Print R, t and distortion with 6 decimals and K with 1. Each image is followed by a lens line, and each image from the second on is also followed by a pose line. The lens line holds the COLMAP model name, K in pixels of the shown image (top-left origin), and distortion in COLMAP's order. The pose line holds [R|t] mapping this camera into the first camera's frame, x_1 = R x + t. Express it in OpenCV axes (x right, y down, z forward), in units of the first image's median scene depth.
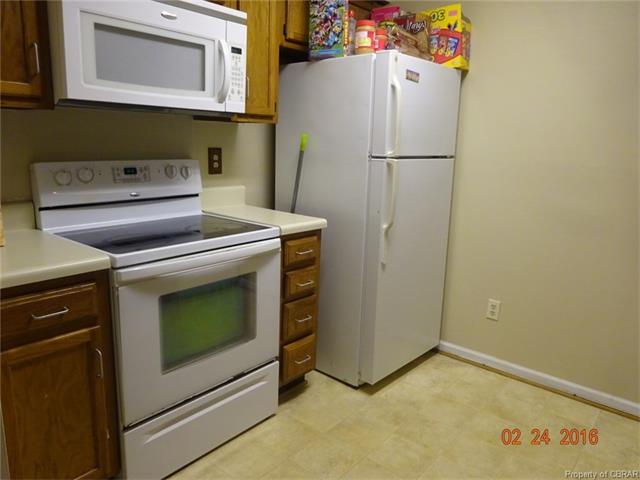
lens RADIAL K [[469.0, 0, 320.0], [0, 469.0, 240.0], [0, 0, 1]] dist [-0.017704, -0.000126]
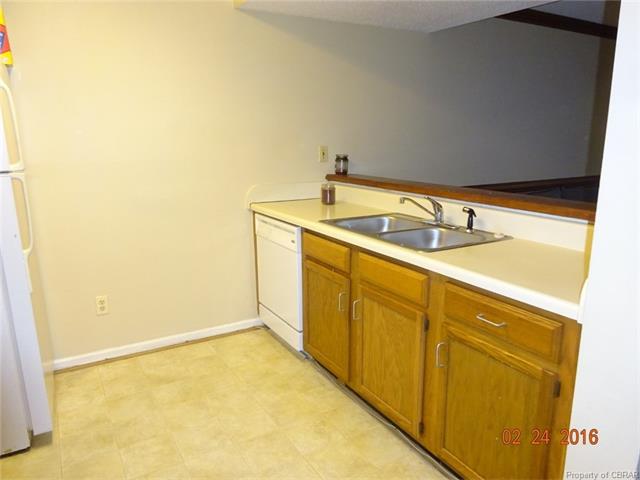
lens RADIAL K [[469.0, 0, 320.0], [0, 469.0, 240.0], [0, 0, 1]] dist [-0.017704, -0.000126]
pose [[0.317434, -0.240348, 0.917316, -0.452791], [0.215333, 0.960346, 0.177107, -0.079787], [-0.923508, 0.141309, 0.356601, 0.189724]]
